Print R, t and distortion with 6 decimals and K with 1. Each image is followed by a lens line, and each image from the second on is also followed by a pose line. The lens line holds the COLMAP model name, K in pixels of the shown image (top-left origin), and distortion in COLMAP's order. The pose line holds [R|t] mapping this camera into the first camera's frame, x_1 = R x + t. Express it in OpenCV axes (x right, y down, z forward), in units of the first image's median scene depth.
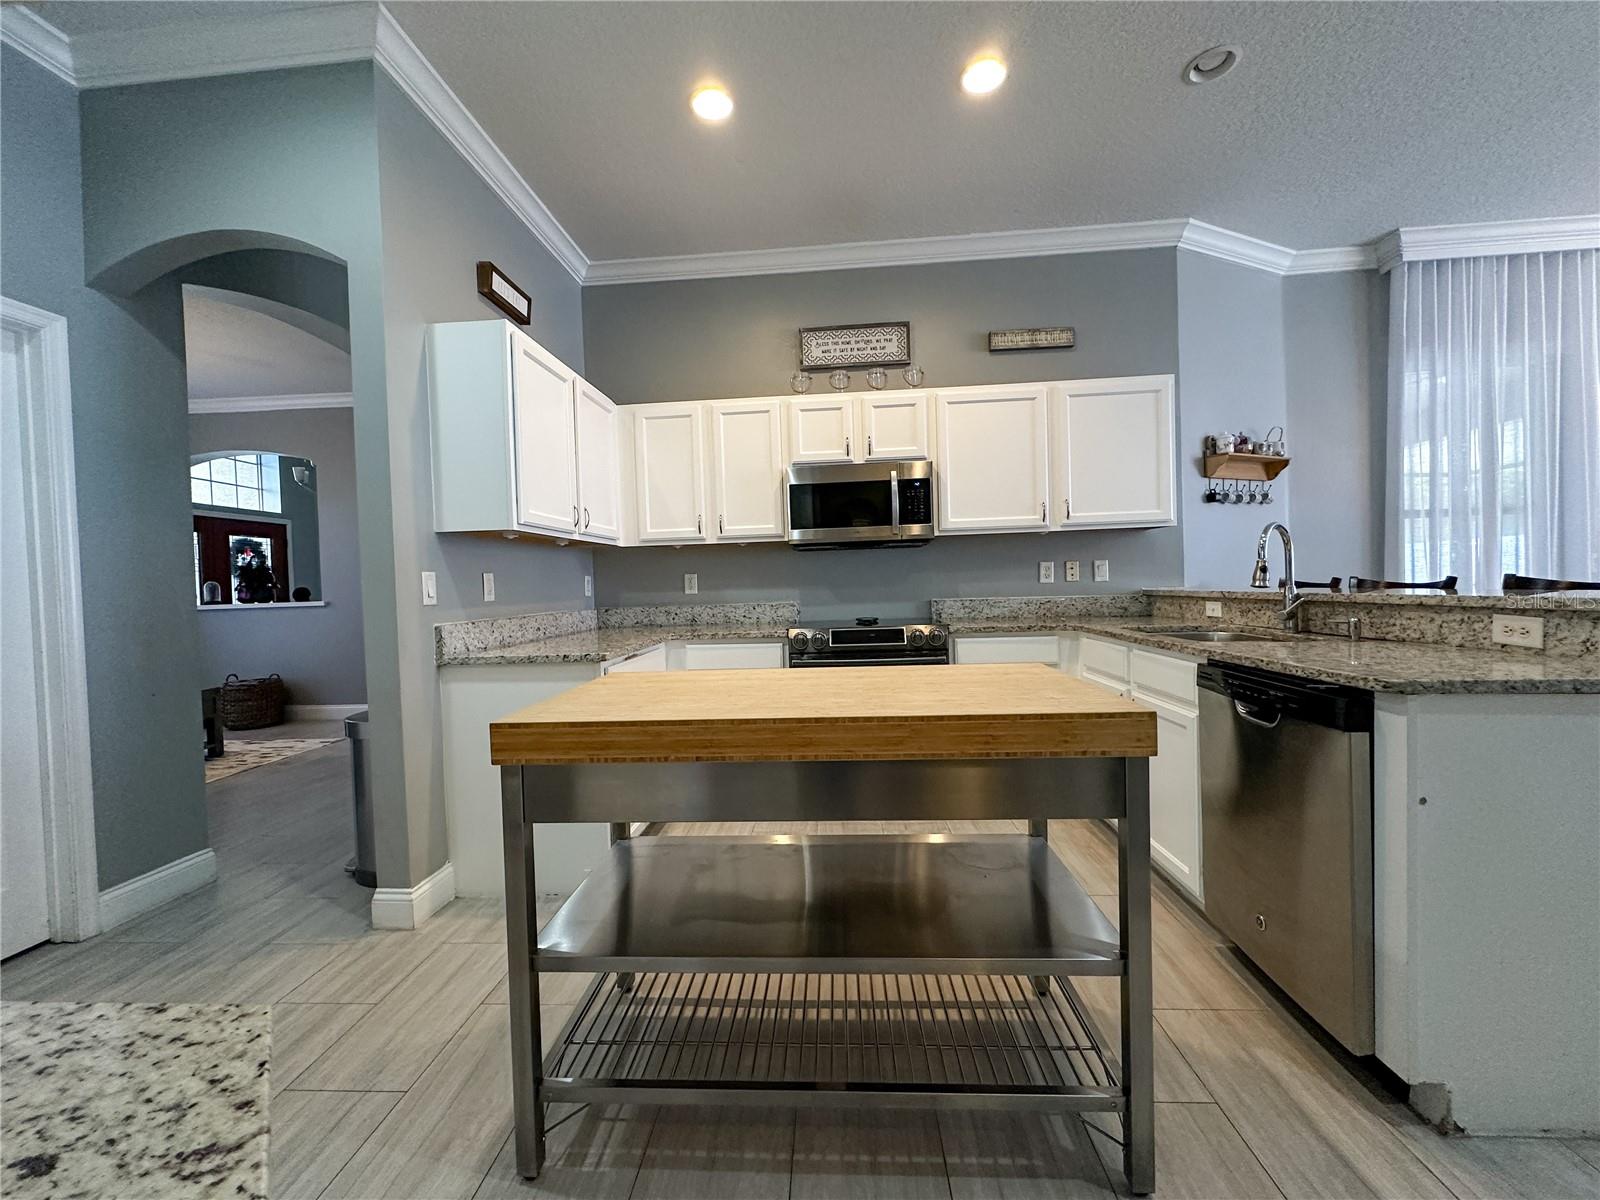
lens RADIAL K [[643.3, 0, 792.8], [0, 643.3, 597.9], [0, 0, 1]] dist [0.001145, 0.000339]
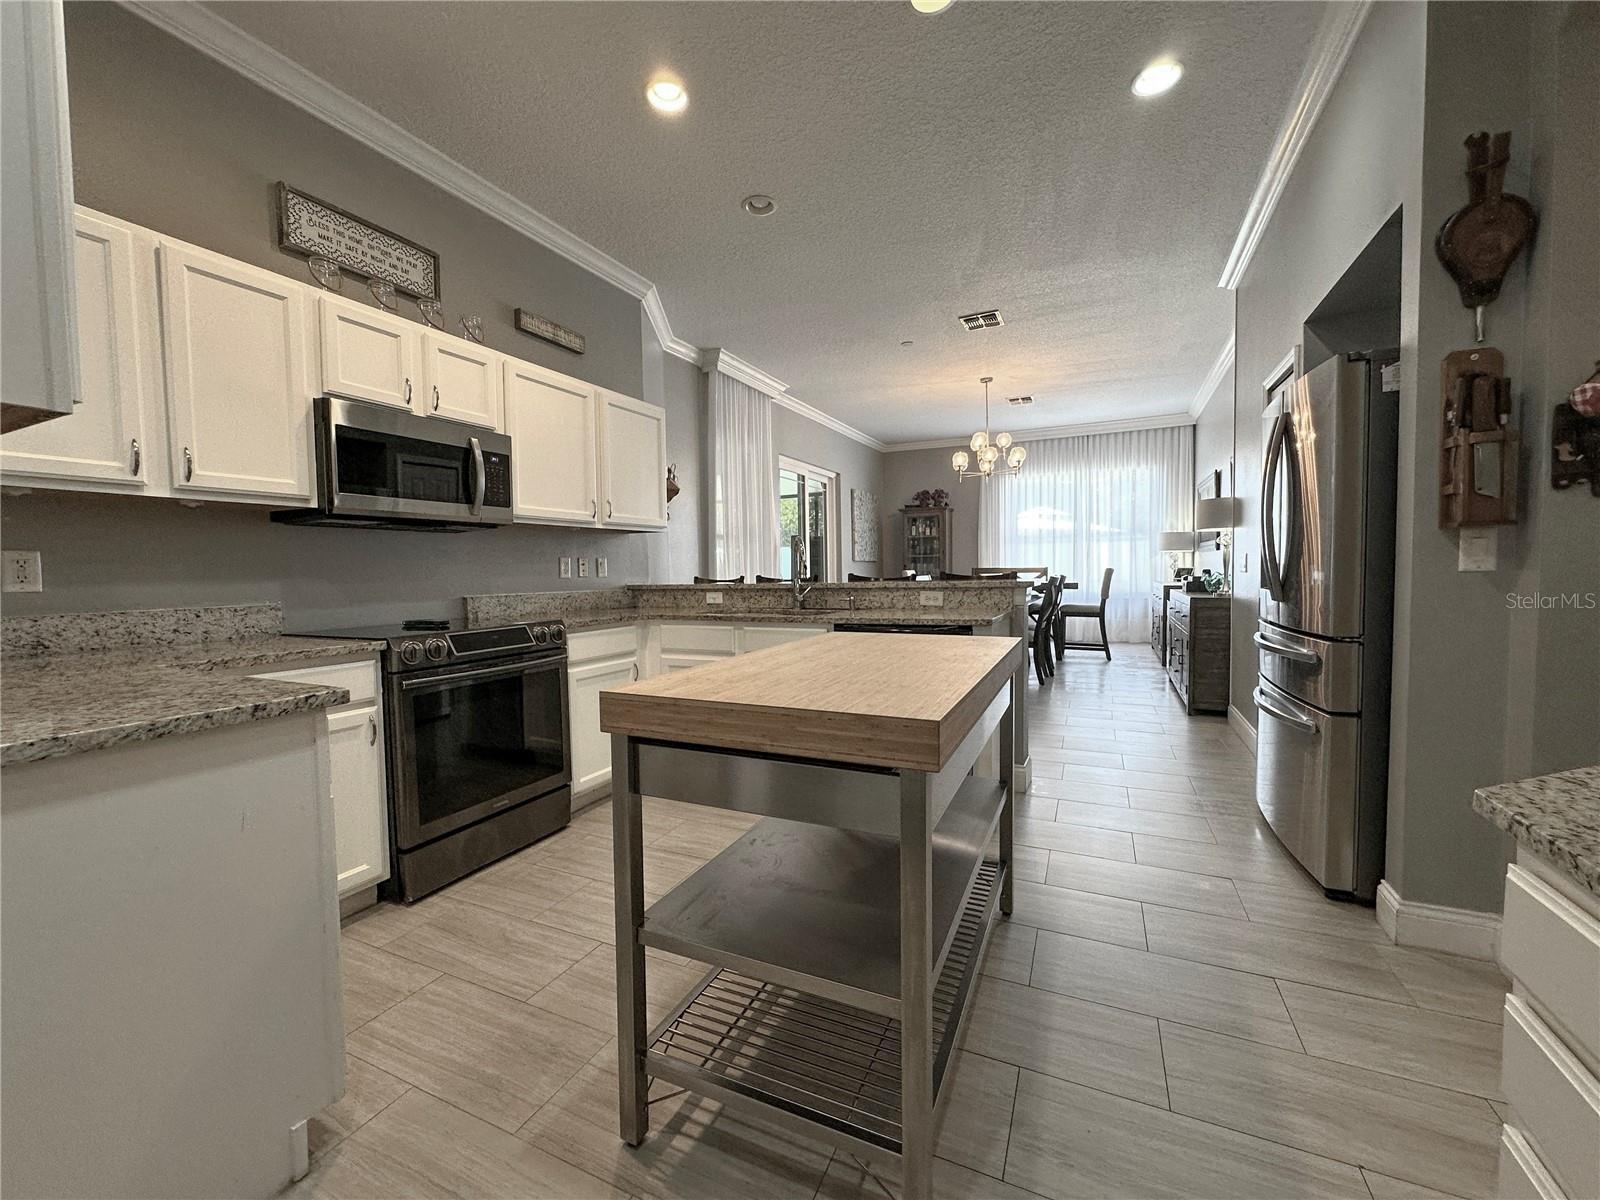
lens RADIAL K [[643.3, 0, 793.5], [0, 643.3, 599.6], [0, 0, 1]] dist [0.001145, 0.000339]
pose [[0.366480, -0.018164, 0.930248, -0.424921], [0.026293, 0.999612, 0.009160, 0.011046], [-0.930054, 0.021102, 0.366816, 0.297527]]
